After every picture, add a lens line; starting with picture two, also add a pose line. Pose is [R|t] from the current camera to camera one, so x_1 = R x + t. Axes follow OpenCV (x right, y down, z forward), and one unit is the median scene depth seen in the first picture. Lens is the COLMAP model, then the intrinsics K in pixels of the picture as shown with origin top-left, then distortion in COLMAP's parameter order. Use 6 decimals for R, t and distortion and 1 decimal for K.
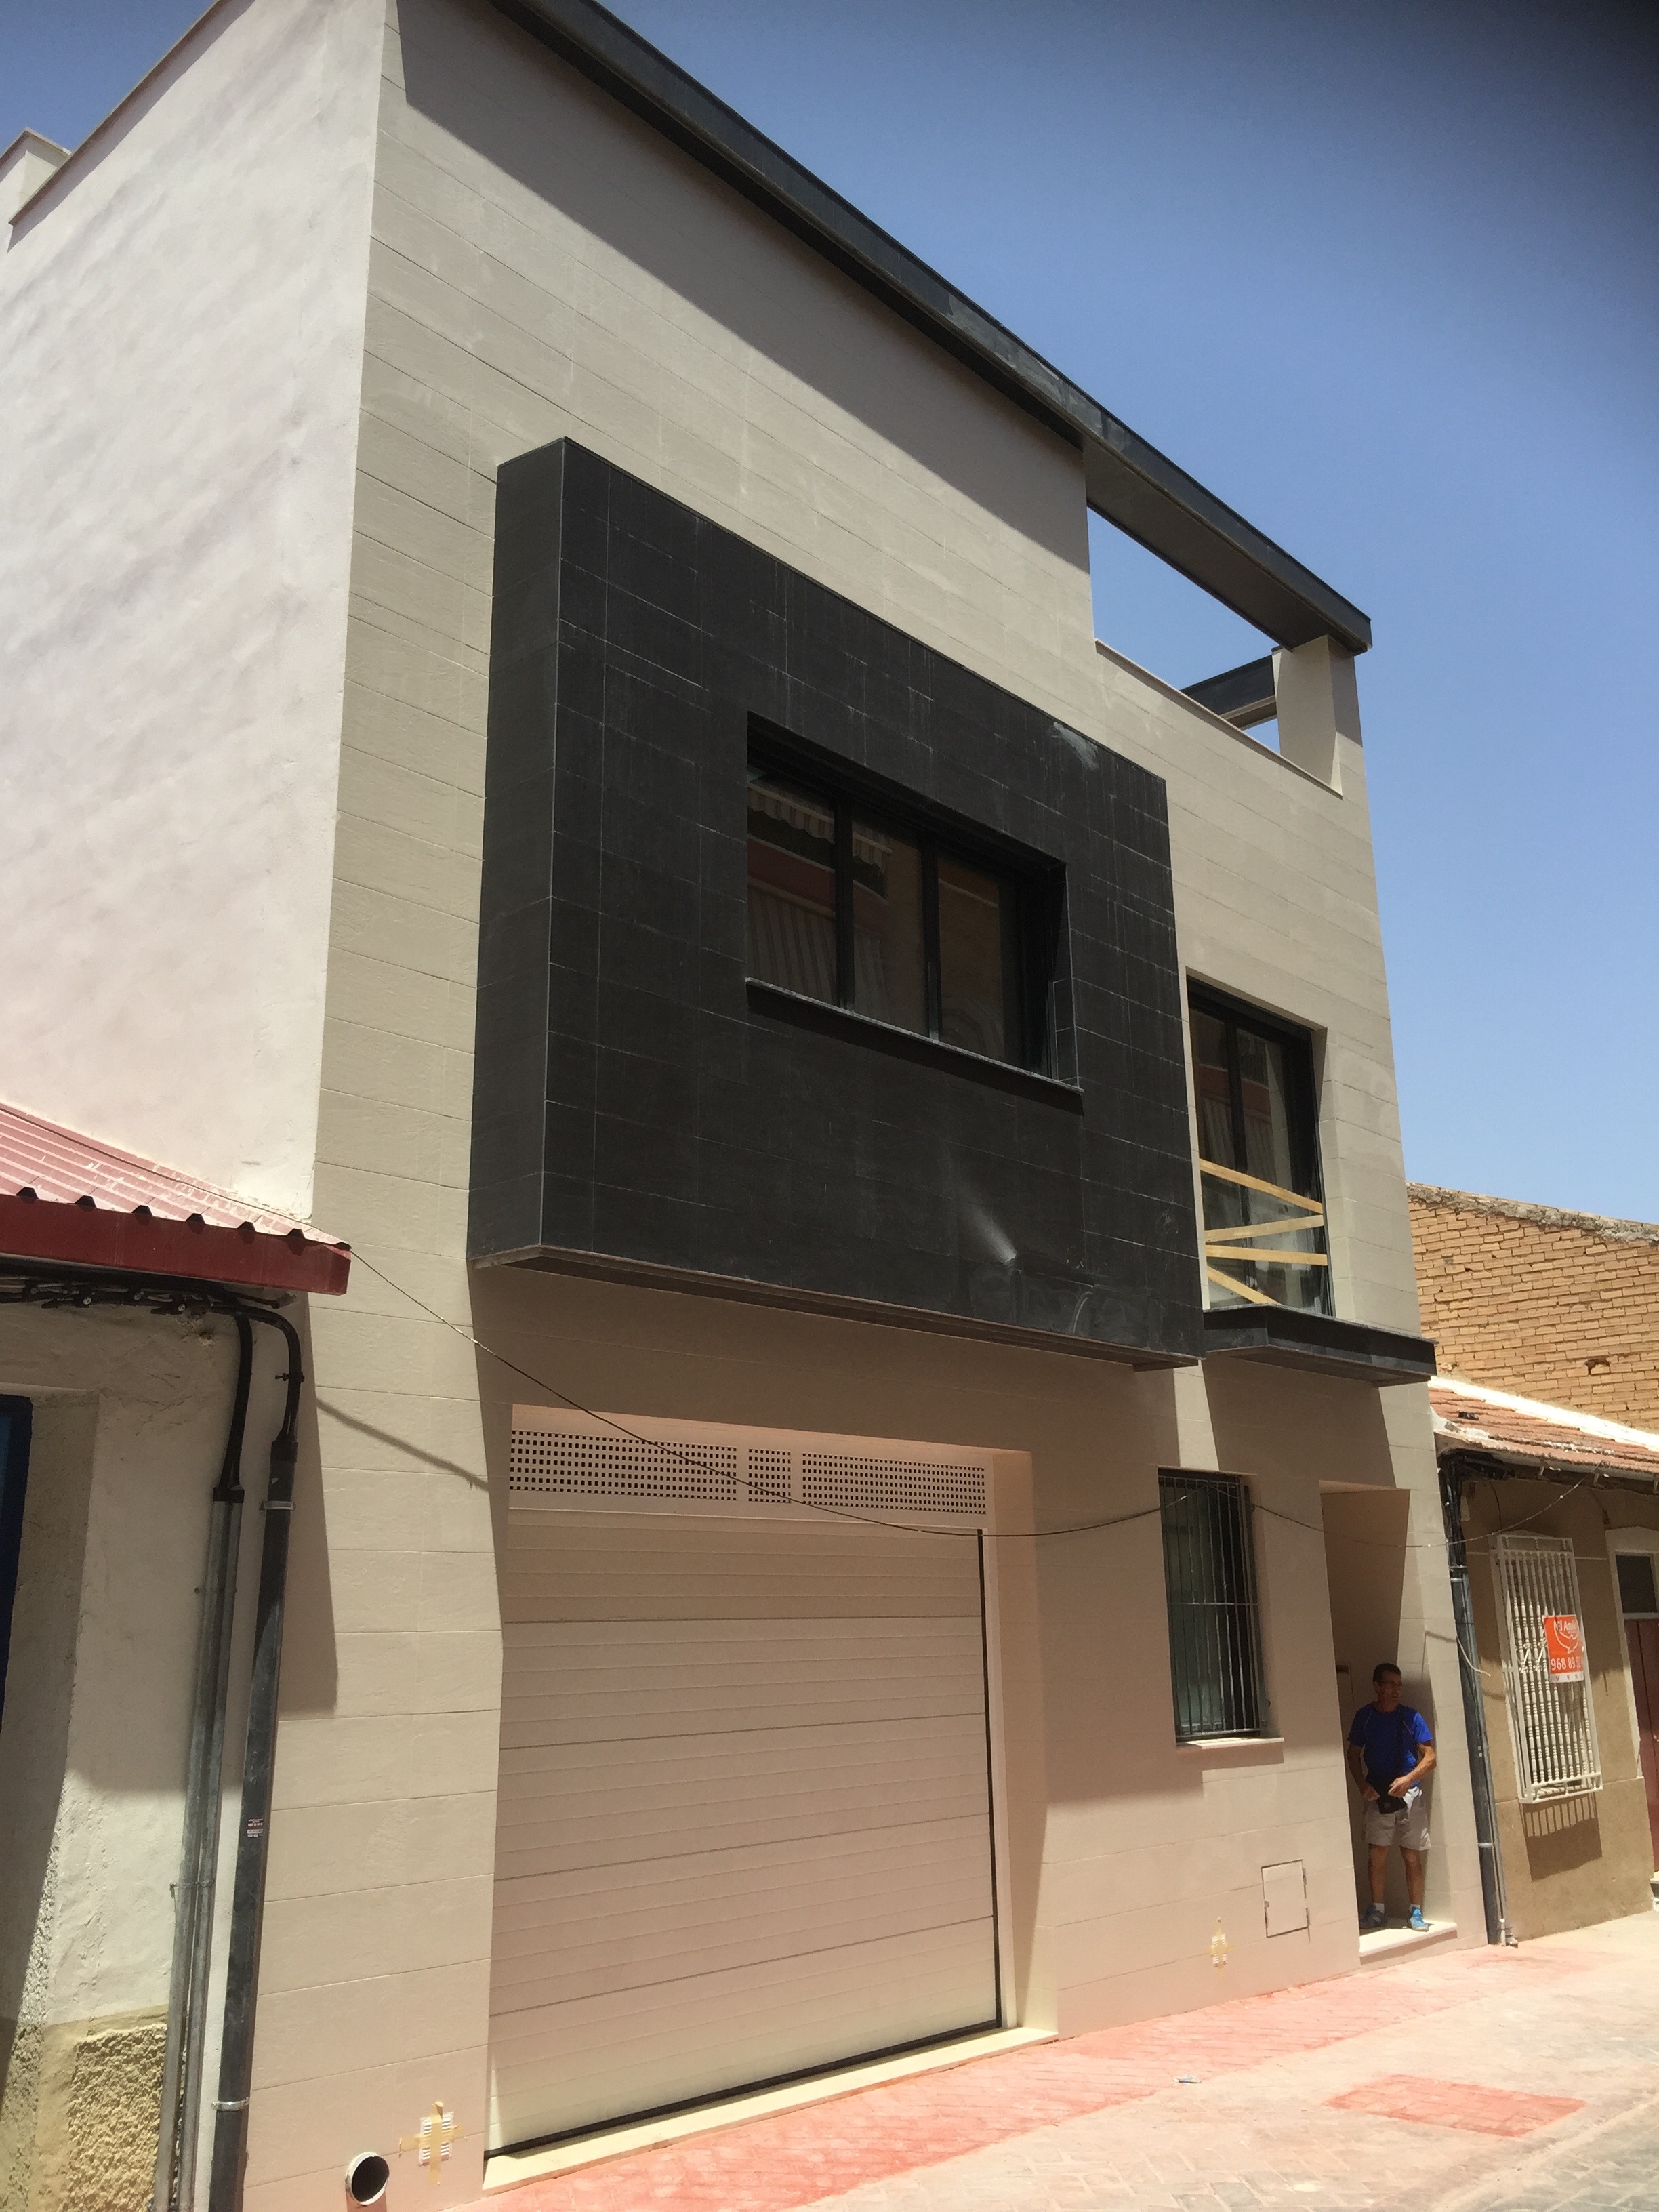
lens RADIAL K [[1896.7, 0, 829.5], [0, 1896.7, 1106.0], [0, 0, 1]] dist [0.008735, 0.000637]
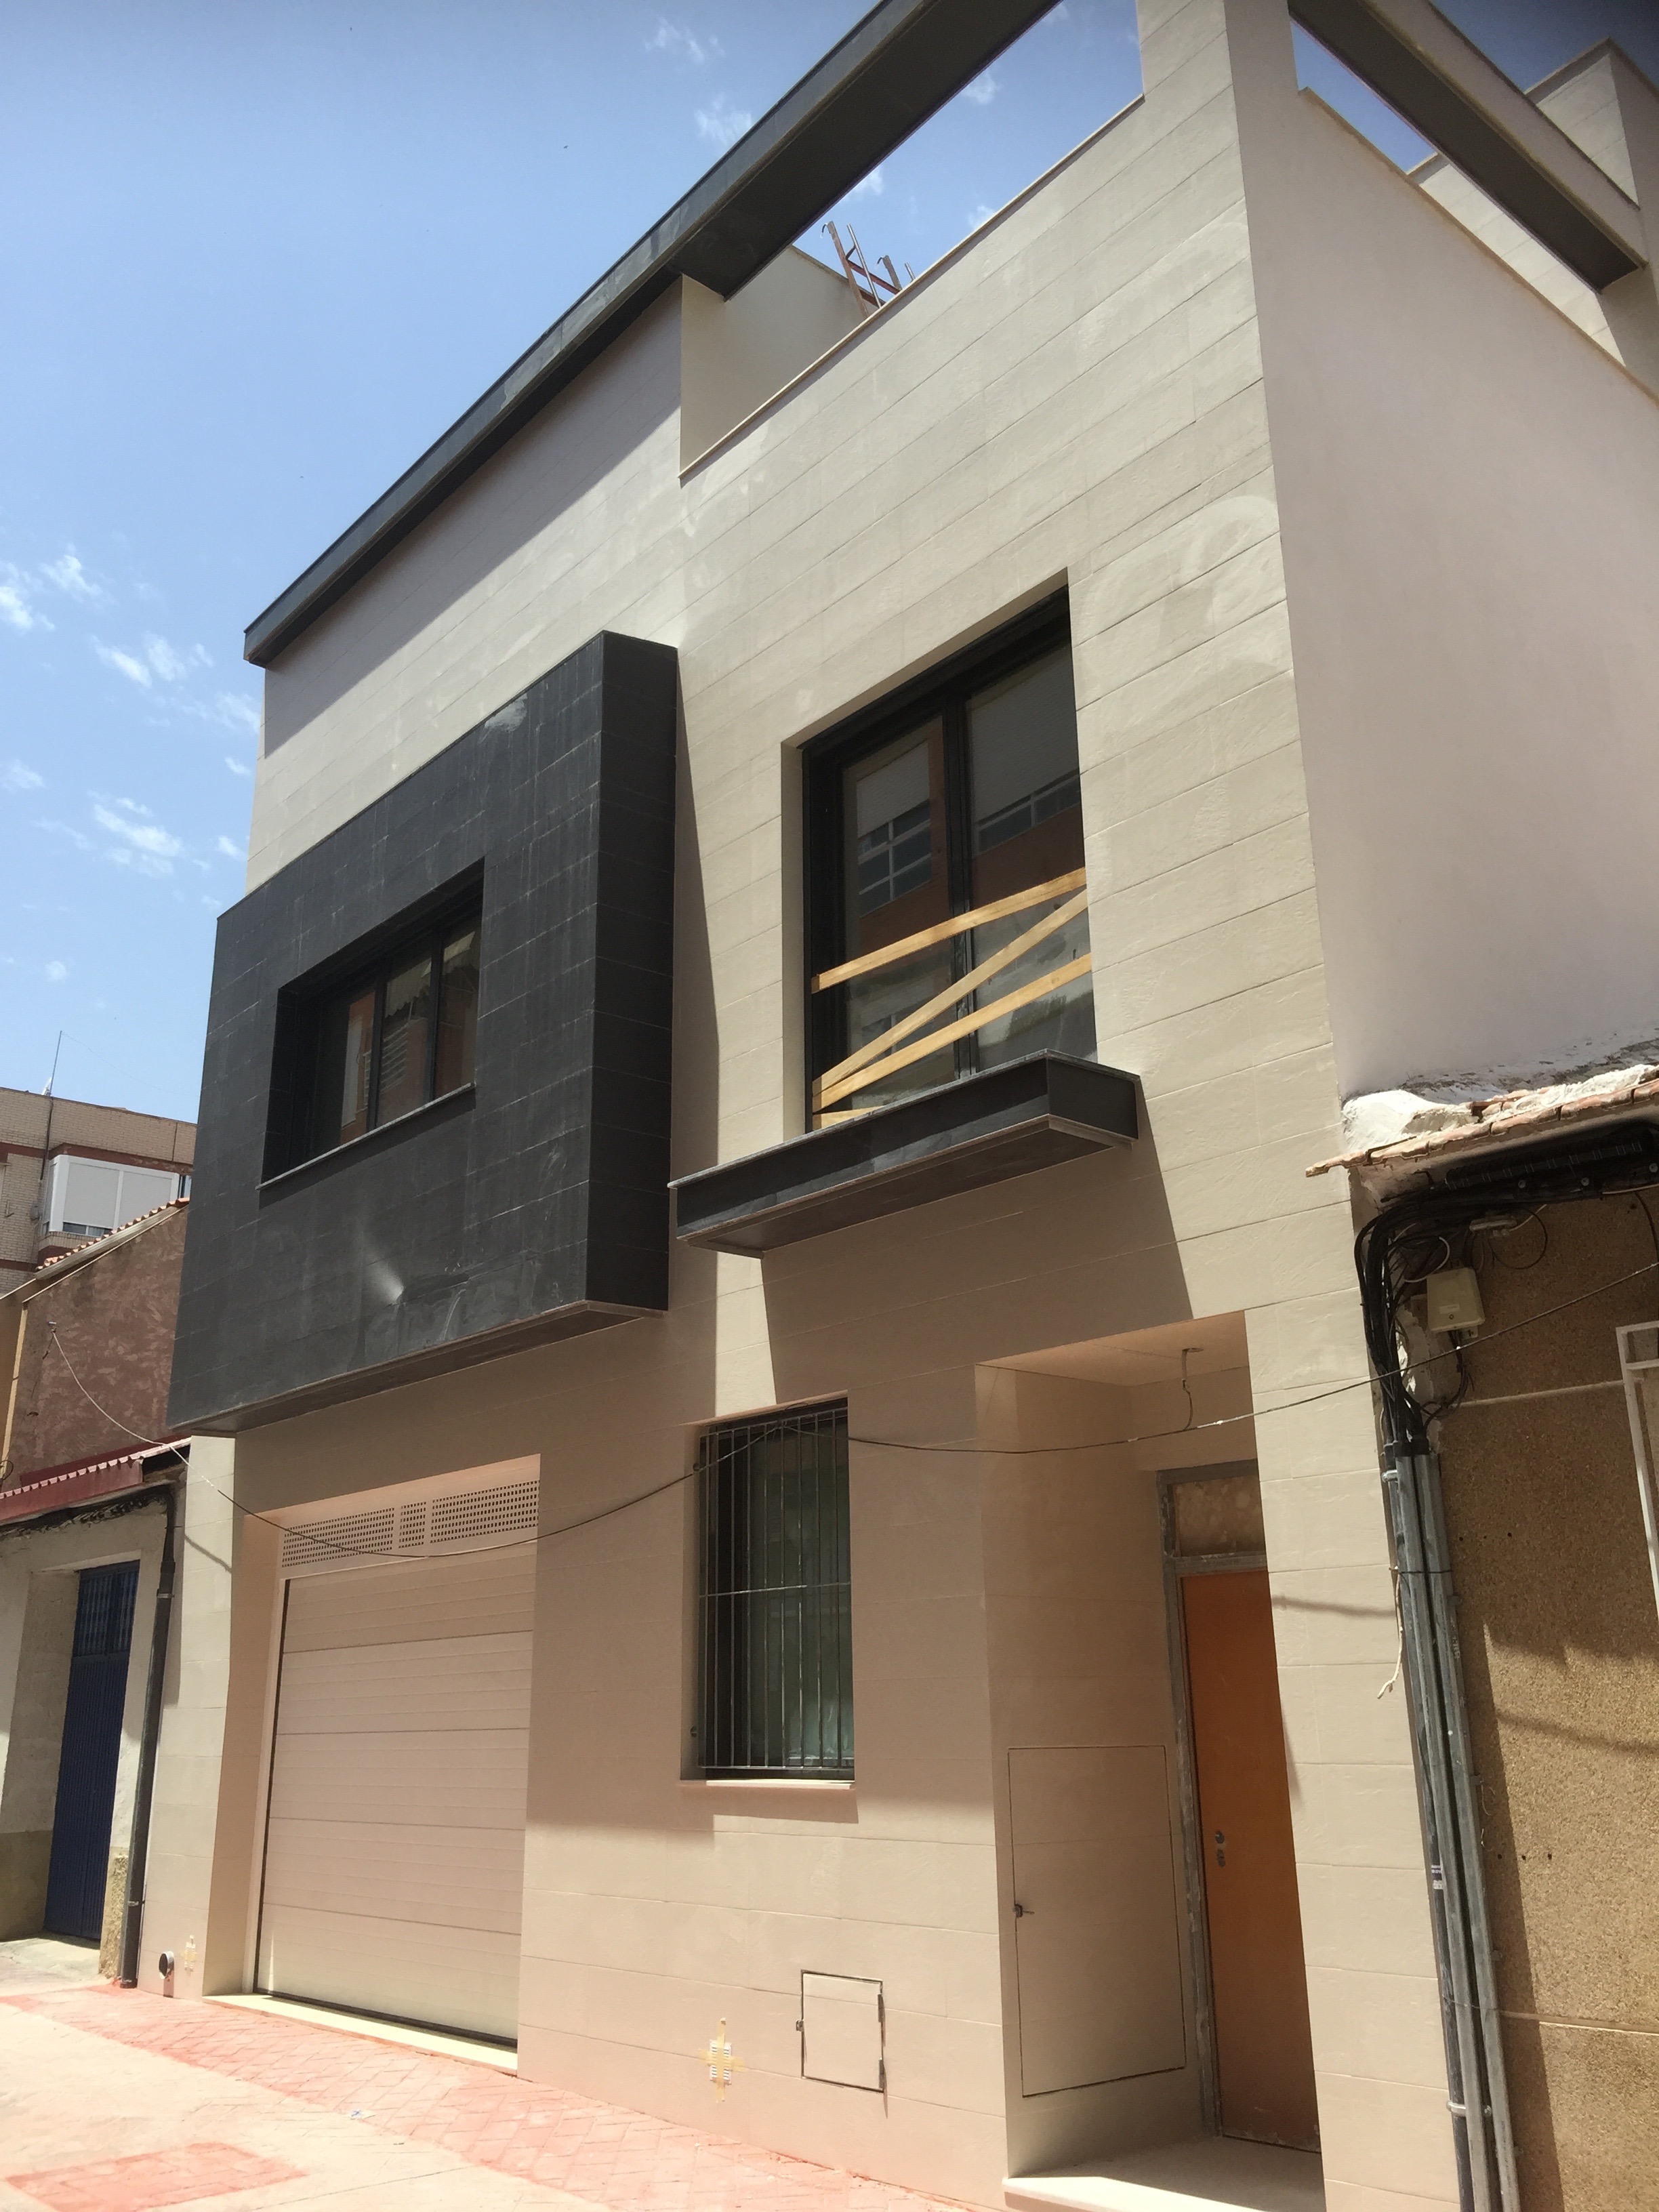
lens RADIAL K [[1896.7, 0, 829.5], [0, 1896.7, 1106.0], [0, 0, 1]] dist [0.008735, 0.000637]
pose [[-0.118216, -0.295322, -0.948056, 1.028104], [0.278127, 0.906688, -0.317116, 0.360799], [0.953242, -0.301168, -0.025048, 1.193210]]
